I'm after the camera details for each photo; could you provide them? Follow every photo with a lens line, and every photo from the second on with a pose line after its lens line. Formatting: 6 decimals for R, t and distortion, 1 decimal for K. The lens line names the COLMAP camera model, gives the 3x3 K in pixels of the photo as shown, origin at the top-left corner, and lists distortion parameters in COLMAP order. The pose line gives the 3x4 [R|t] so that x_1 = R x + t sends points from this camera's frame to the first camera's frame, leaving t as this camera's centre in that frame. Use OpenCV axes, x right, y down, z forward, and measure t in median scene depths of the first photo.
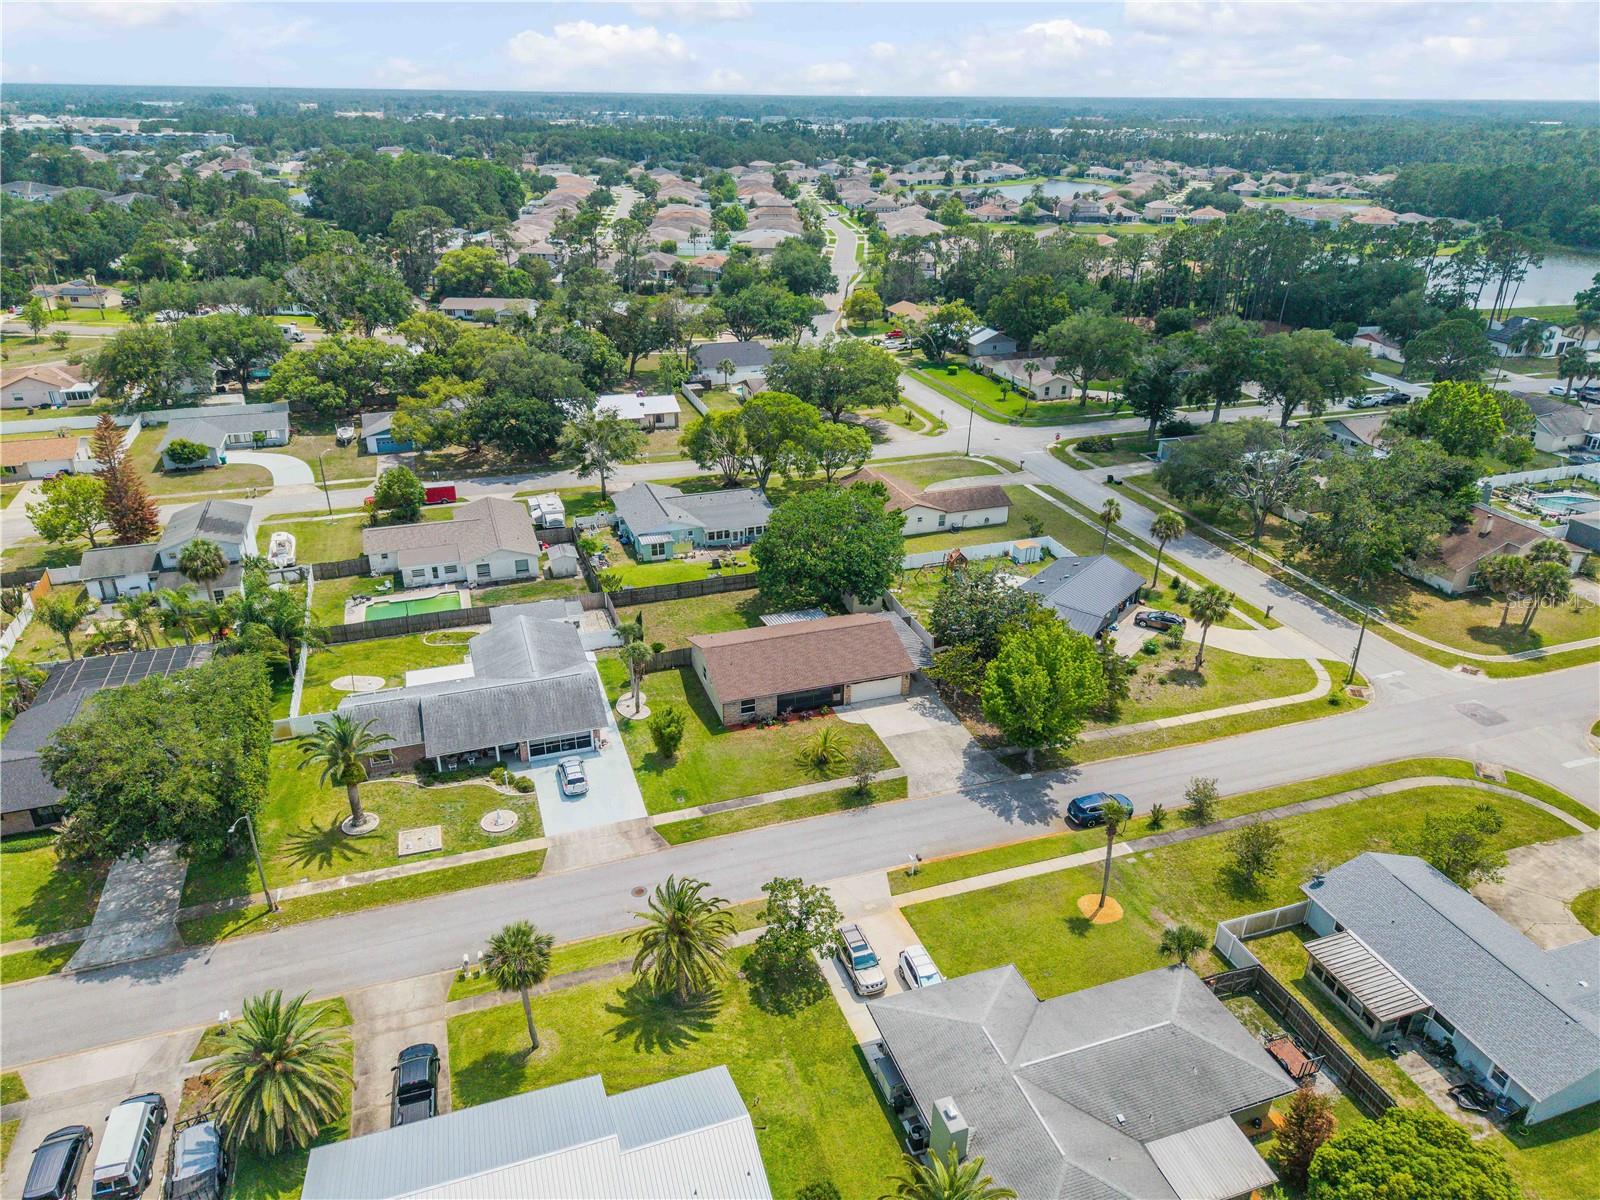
lens RADIAL K [[1071.6, 0, 800.0], [0, 1071.6, 600.0], [0, 0, 1]] dist [0.059706, -0.094822]
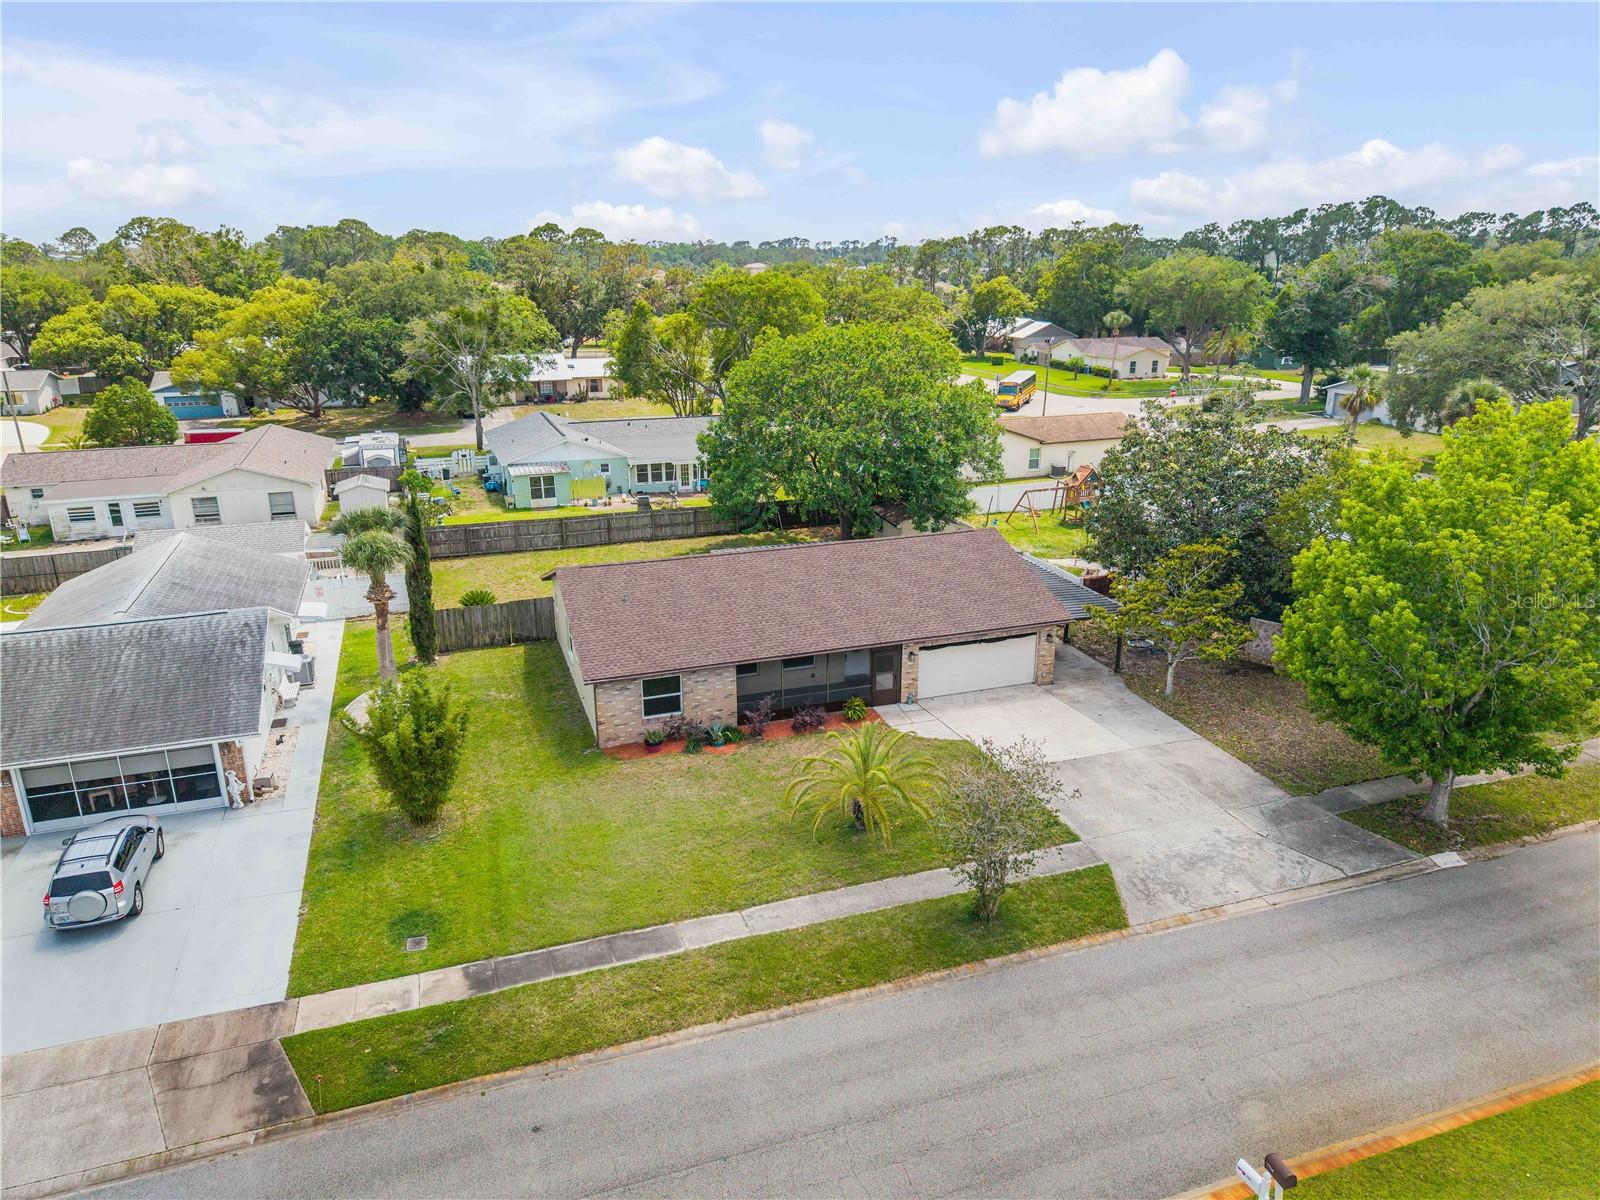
lens RADIAL K [[1076.6, 0, 800.0], [0, 1076.6, 600.0], [0, 0, 1]] dist [0.005544, -0.003656]
pose [[0.999910, -0.013355, -0.001318, 0.002791], [0.013071, 0.991457, -0.129780, 0.109697], [0.003040, 0.129751, 0.991542, 0.573903]]
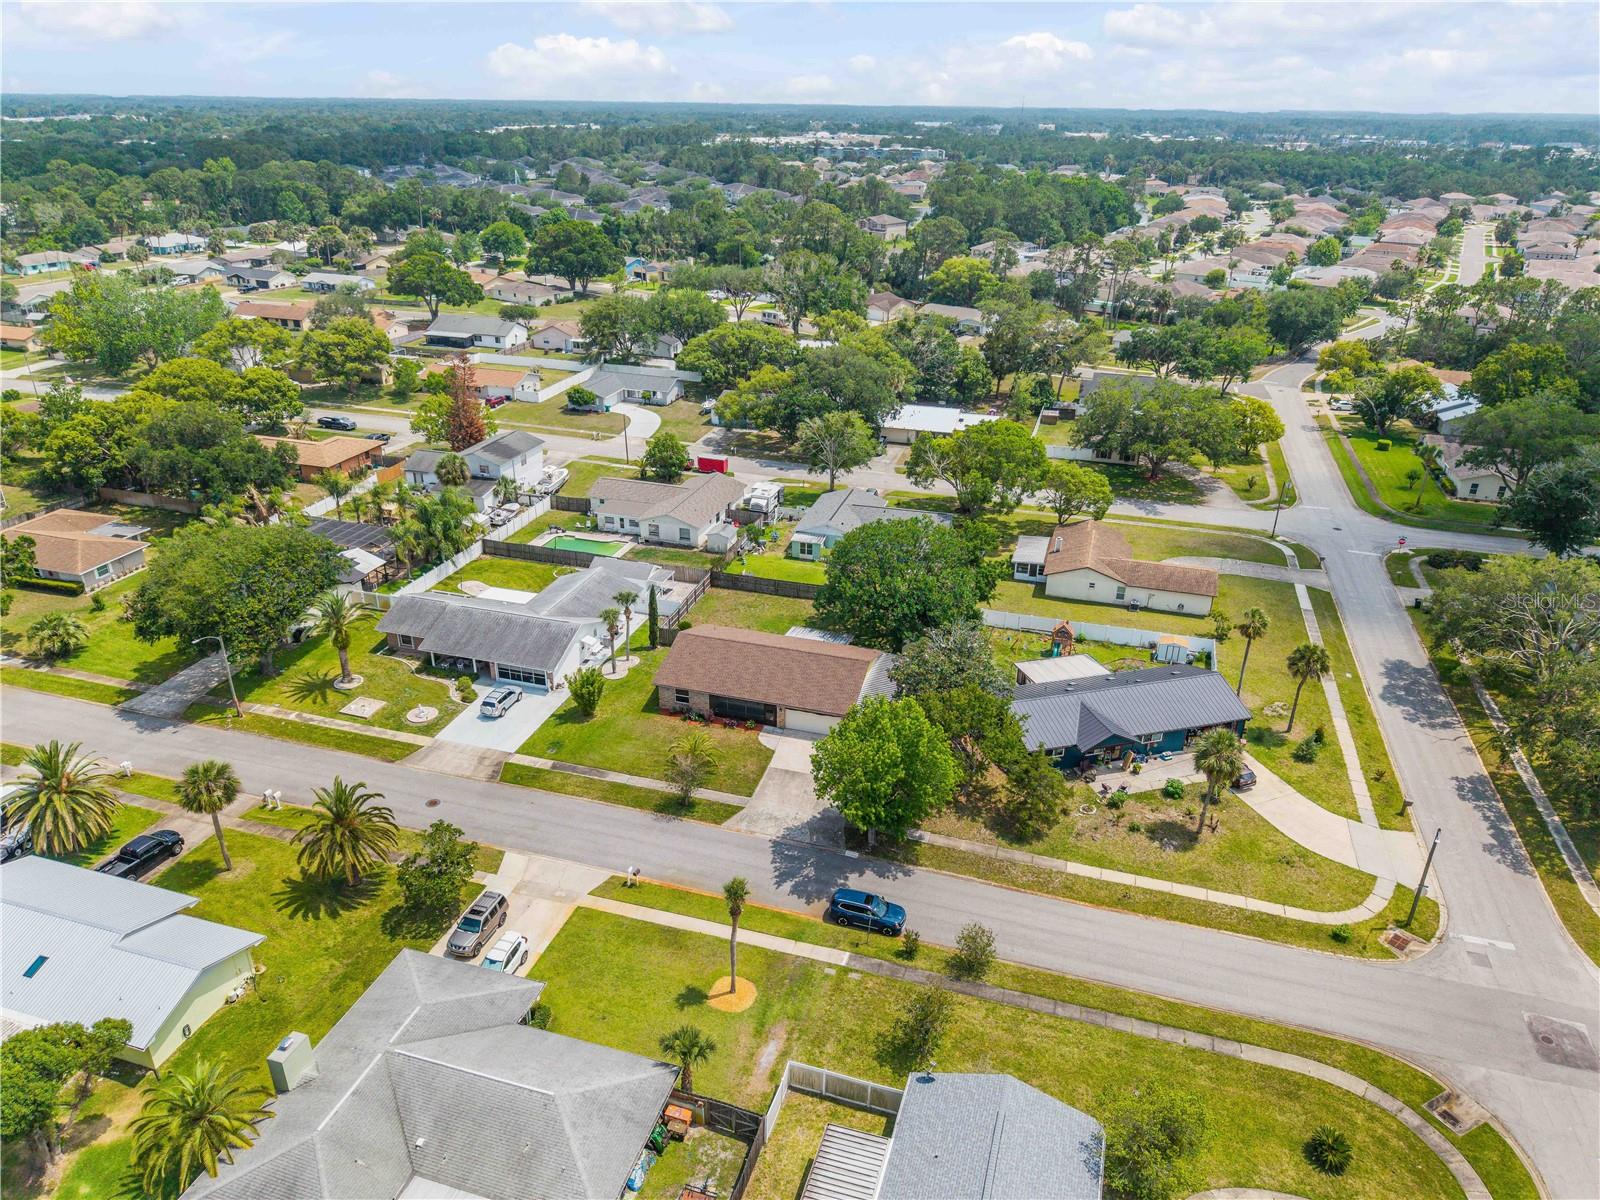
lens RADIAL K [[1071.6, 0, 800.0], [0, 1071.6, 600.0], [0, 0, 1]] dist [0.059706, -0.094822]
pose [[0.808260, 0.245646, -0.535139, 0.537783], [-0.254904, 0.965221, 0.058069, -0.073575], [0.530792, 0.089475, 0.842766, 0.178036]]
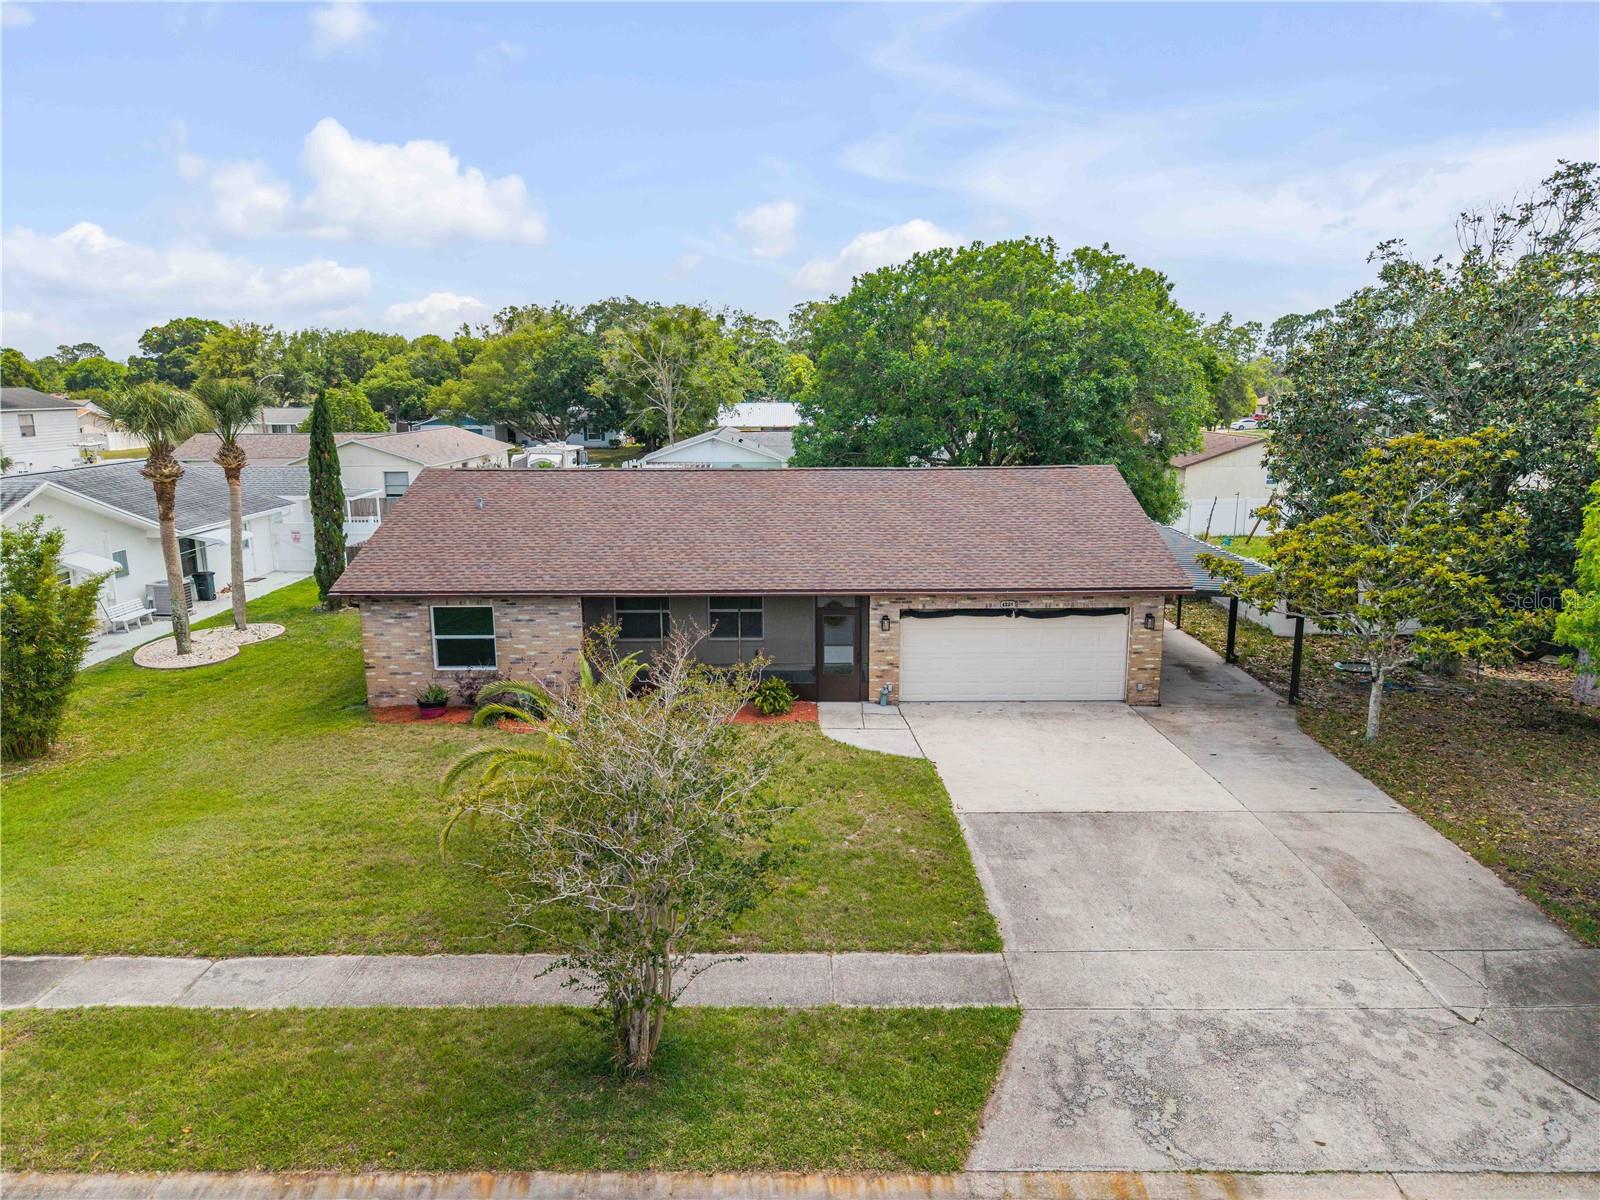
lens RADIAL K [[1076.6, 0, 800.0], [0, 1076.6, 600.0], [0, 0, 1]] dist [0.005544, -0.003656]
pose [[0.944189, 0.050512, -0.325509, 0.103033], [-0.127285, 0.967365, -0.219097, 0.129200], [0.303819, 0.248302, 0.919804, 0.744781]]
